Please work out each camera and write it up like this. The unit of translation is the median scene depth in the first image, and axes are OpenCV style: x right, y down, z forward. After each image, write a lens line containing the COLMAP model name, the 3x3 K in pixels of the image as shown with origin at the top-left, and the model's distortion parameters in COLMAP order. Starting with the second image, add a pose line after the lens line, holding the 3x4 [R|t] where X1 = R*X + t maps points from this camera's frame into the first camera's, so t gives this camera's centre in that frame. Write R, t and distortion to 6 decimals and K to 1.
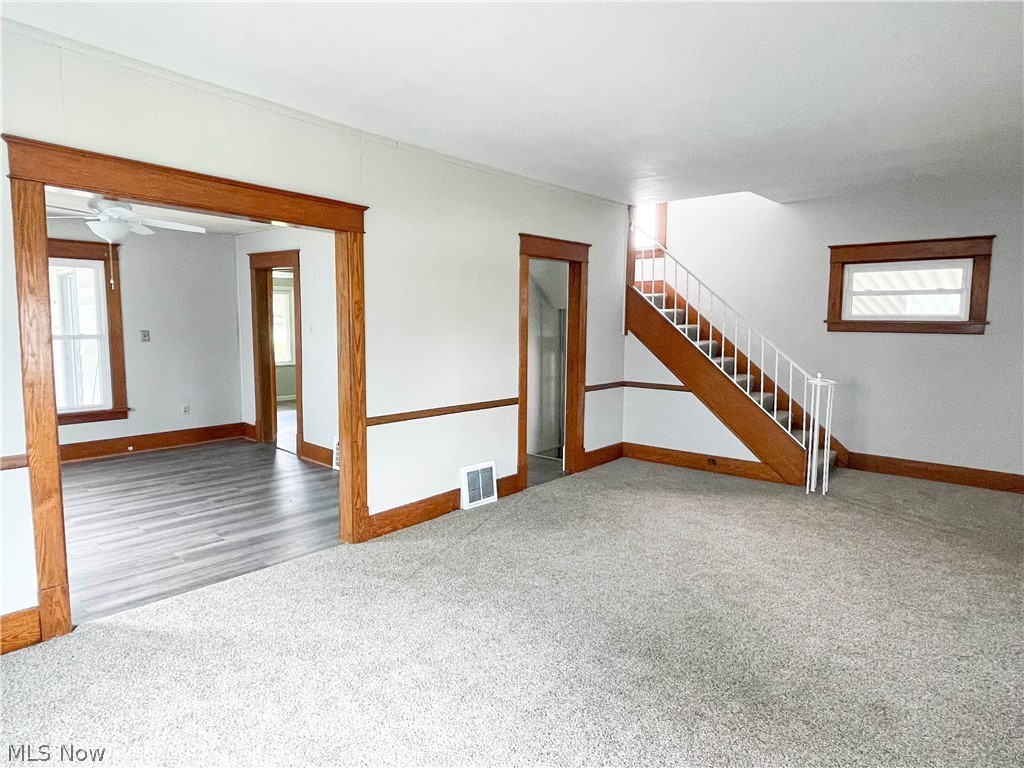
lens RADIAL K [[593.2, 0, 509.4], [0, 593.2, 376.7], [0, 0, 1]] dist [-0.004104, -0.001991]
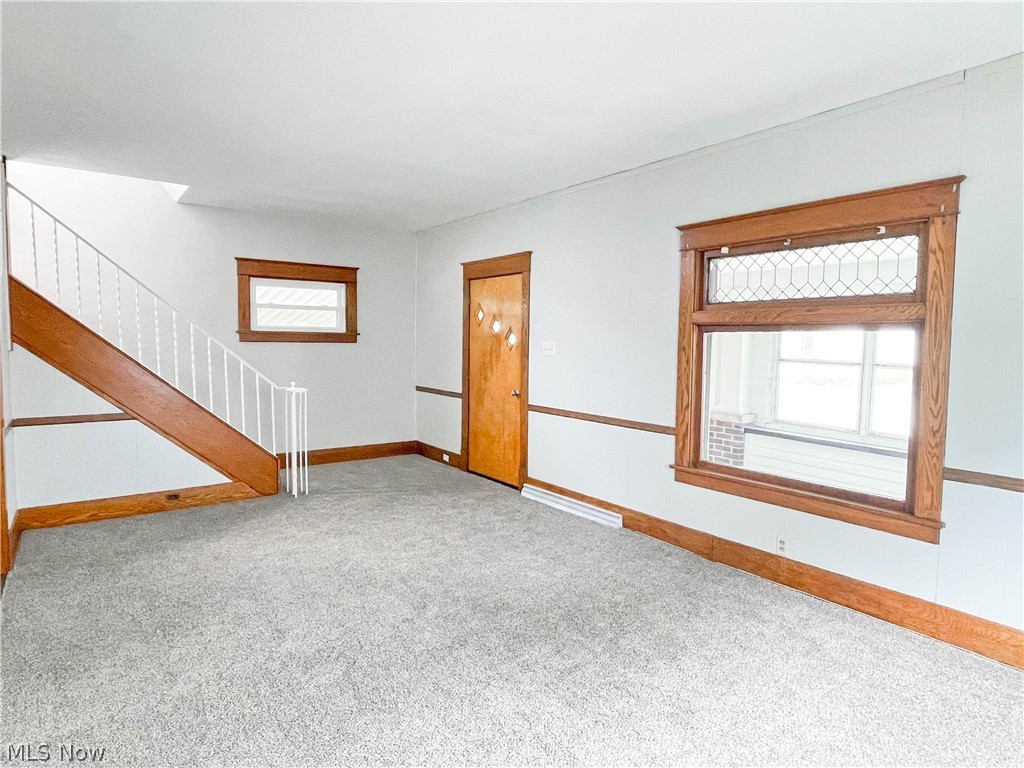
lens RADIAL K [[593.2, 0, 507.5], [0, 593.2, 384.2], [0, 0, 1]] dist [-0.004104, -0.001991]
pose [[0.225922, -0.078962, 0.970940, -0.395206], [0.078616, 0.994936, 0.062621, -0.035889], [-0.970968, 0.062184, 0.230986, 0.369372]]
